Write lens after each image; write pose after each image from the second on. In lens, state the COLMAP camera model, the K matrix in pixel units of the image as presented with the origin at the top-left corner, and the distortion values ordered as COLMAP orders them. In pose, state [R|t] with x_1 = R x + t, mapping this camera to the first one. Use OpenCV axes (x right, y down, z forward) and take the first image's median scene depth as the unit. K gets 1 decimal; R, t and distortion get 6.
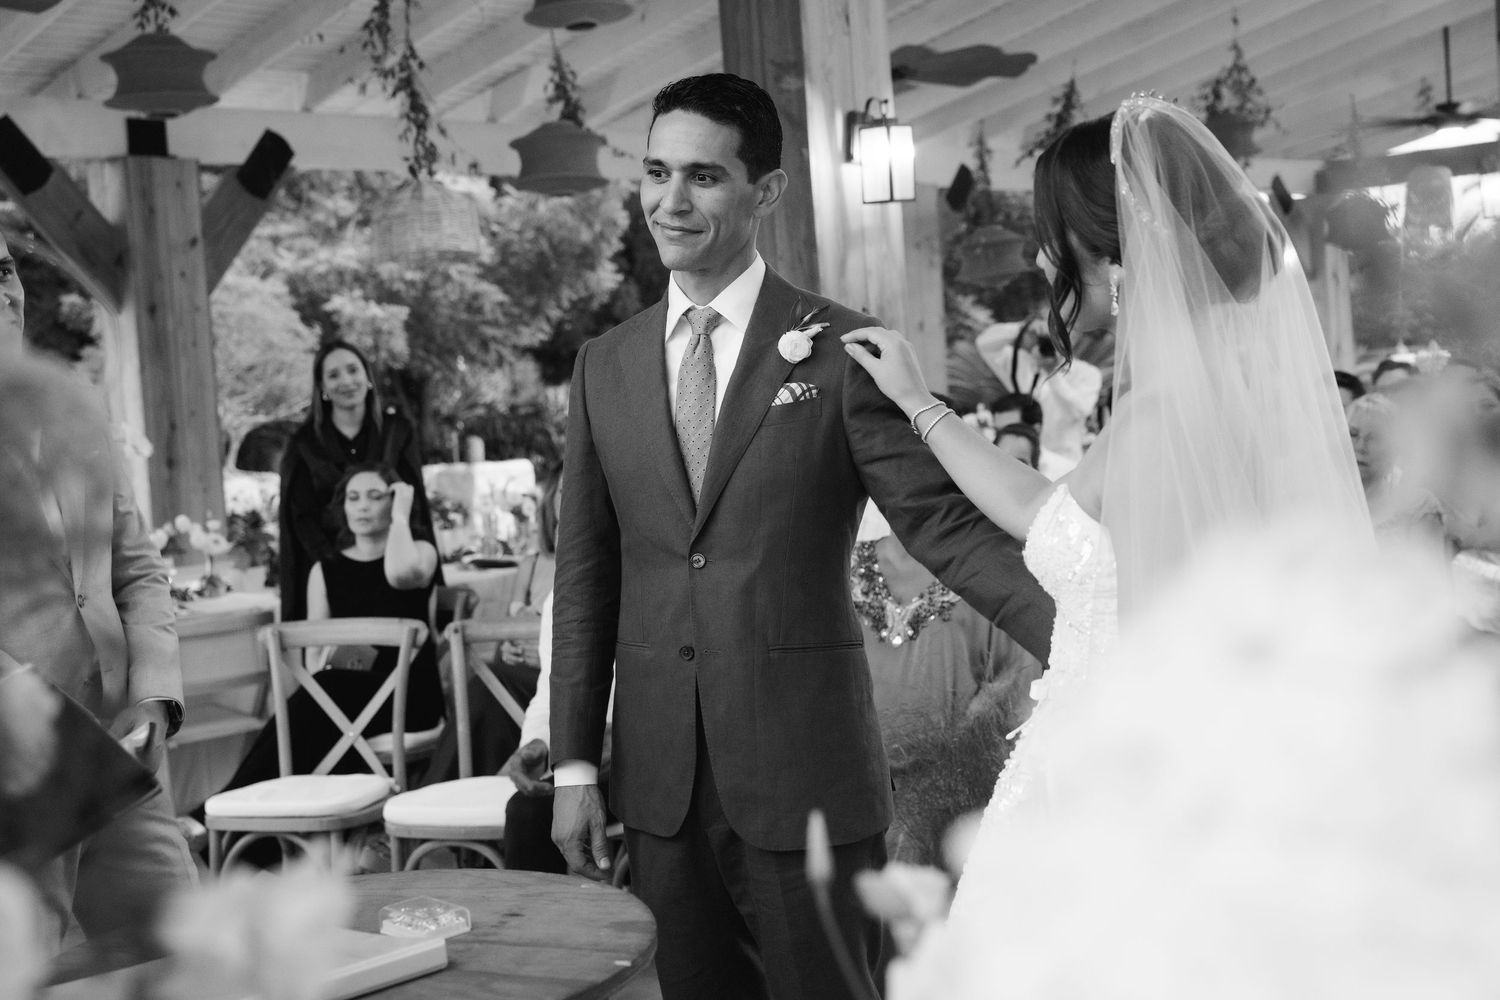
lens RADIAL K [[1970.9, 0, 758.5], [0, 1970.9, 498.5], [0, 0, 1]] dist [-0.053485, 0.000000]
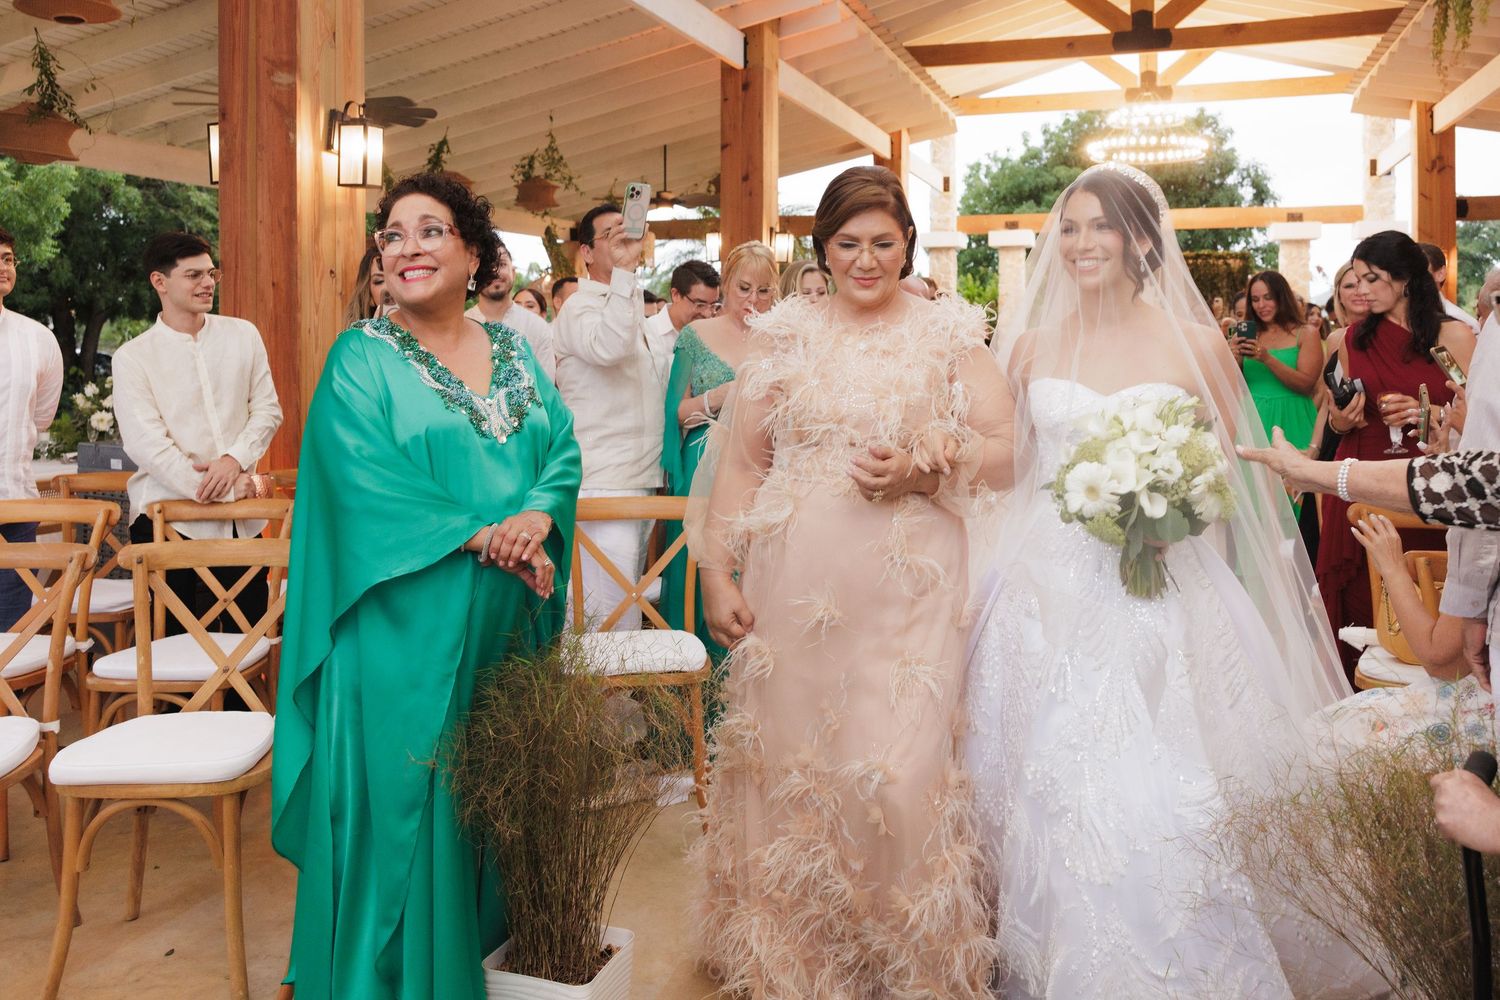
lens RADIAL K [[1121.8, 0, 721.2], [0, 1121.8, 327.3], [0, 0, 1]] dist [-0.008591, -0.003365]
pose [[0.883014, 0.072319, 0.463741, -0.040163], [-0.031397, 0.994946, -0.095376, -0.003567], [-0.468294, 0.069659, 0.880822, 0.221064]]
